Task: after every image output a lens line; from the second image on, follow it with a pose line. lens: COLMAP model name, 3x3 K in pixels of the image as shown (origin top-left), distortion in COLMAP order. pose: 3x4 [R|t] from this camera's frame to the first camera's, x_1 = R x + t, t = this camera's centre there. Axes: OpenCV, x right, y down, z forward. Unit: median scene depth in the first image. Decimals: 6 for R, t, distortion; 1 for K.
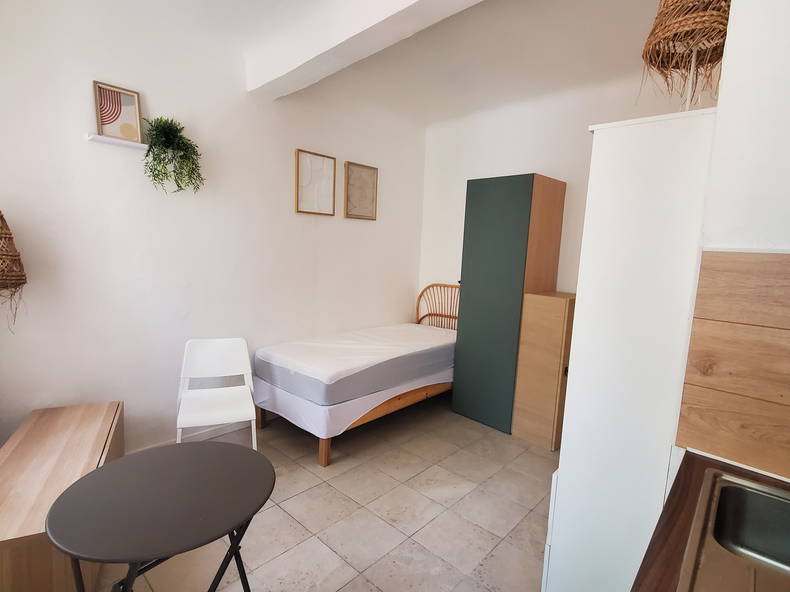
lens RADIAL K [[409.5, 0, 395.0], [0, 409.5, 296.0], [0, 0, 1]] dist [-0.004215, -0.000948]
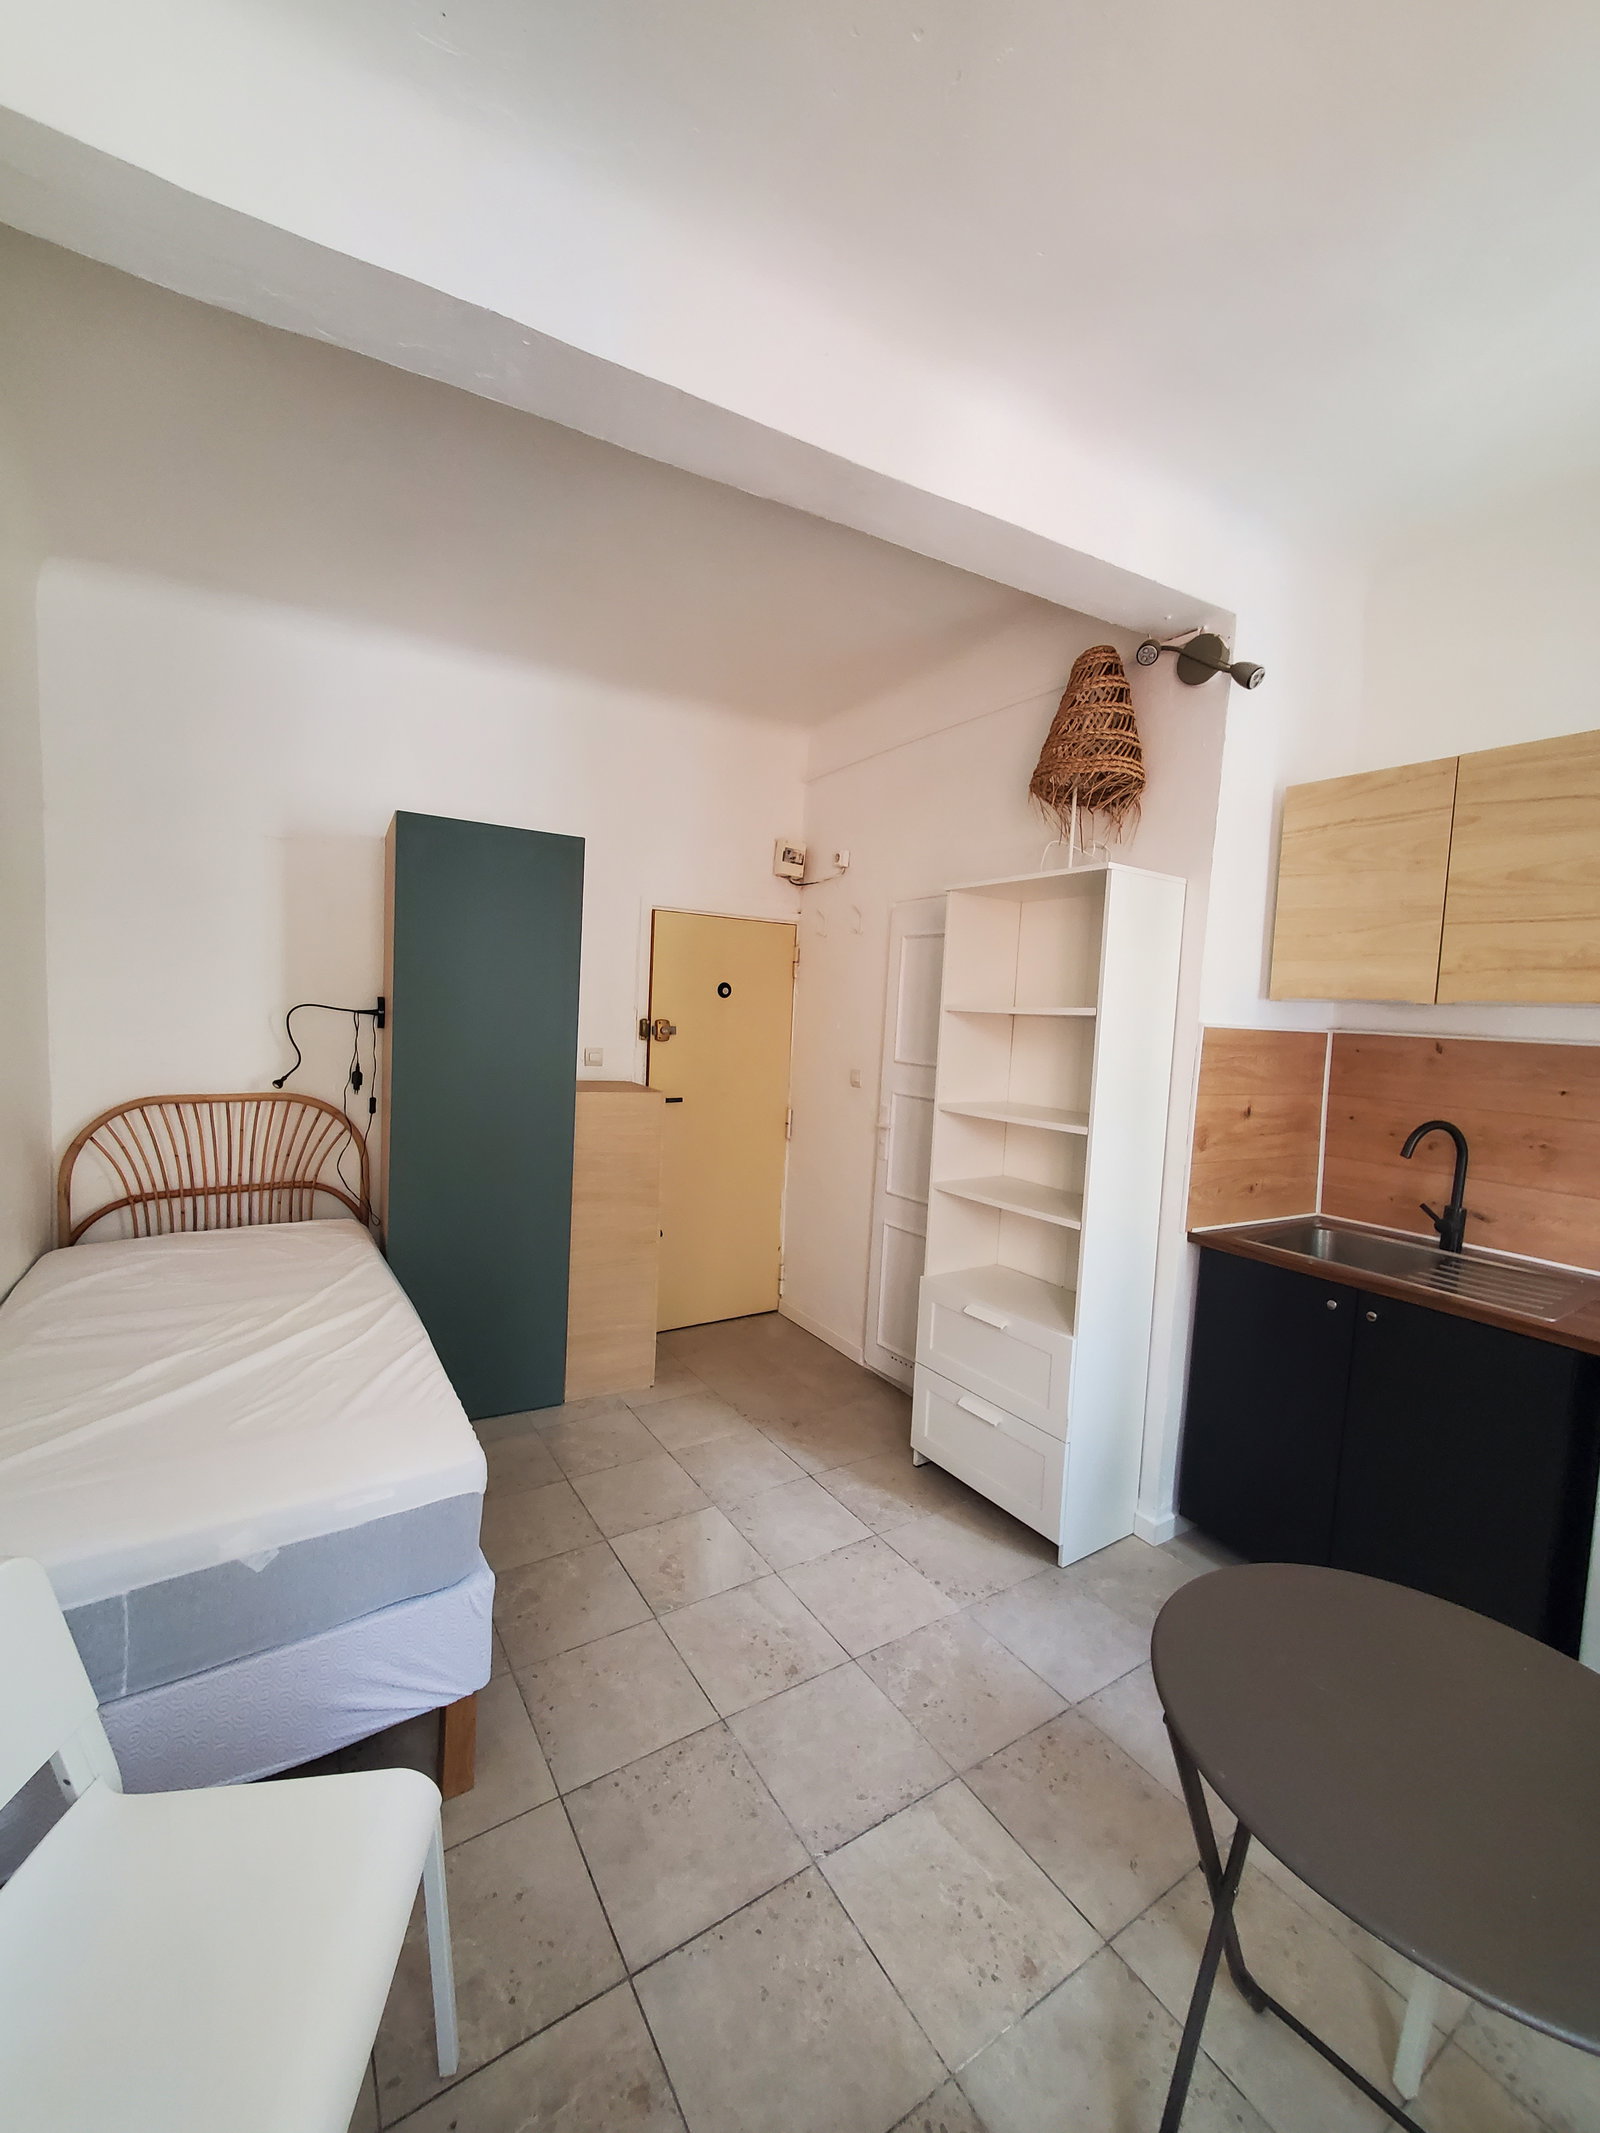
lens RADIAL K [[832.3, 0, 774.9], [0, 832.3, 1061.8], [0, 0, 1]] dist [0.000257, 0.000057]
pose [[0.275450, -0.093359, 0.956771, -0.369342], [0.079883, 0.994054, 0.073999, -0.065133], [-0.957991, 0.056047, 0.281270, 0.359345]]
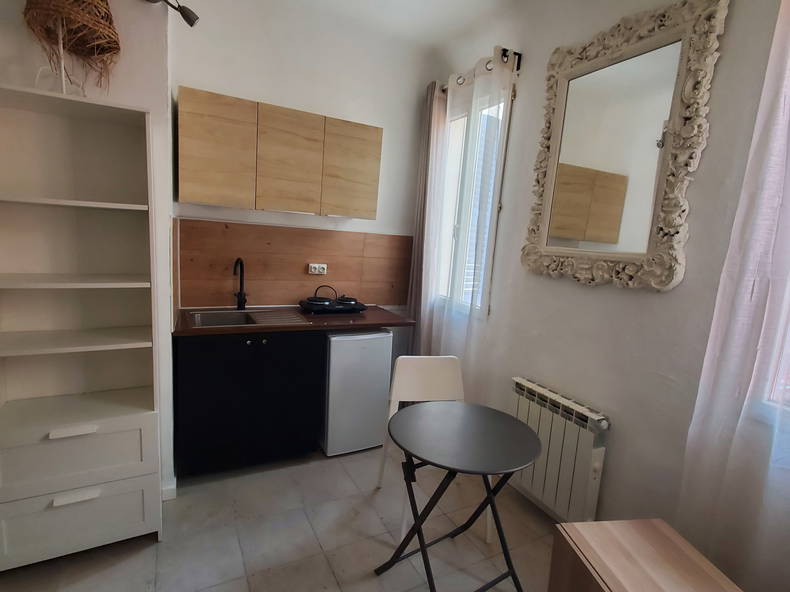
lens RADIAL K [[409.5, 0, 395.0], [0, 409.5, 296.0], [0, 0, 1]] dist [-0.004215, -0.000948]
pose [[-0.931229, -0.156153, 0.329286, -0.206118], [-0.066854, 0.961415, 0.266854, -0.079141], [-0.358250, 0.226488, -0.905737, 0.570383]]
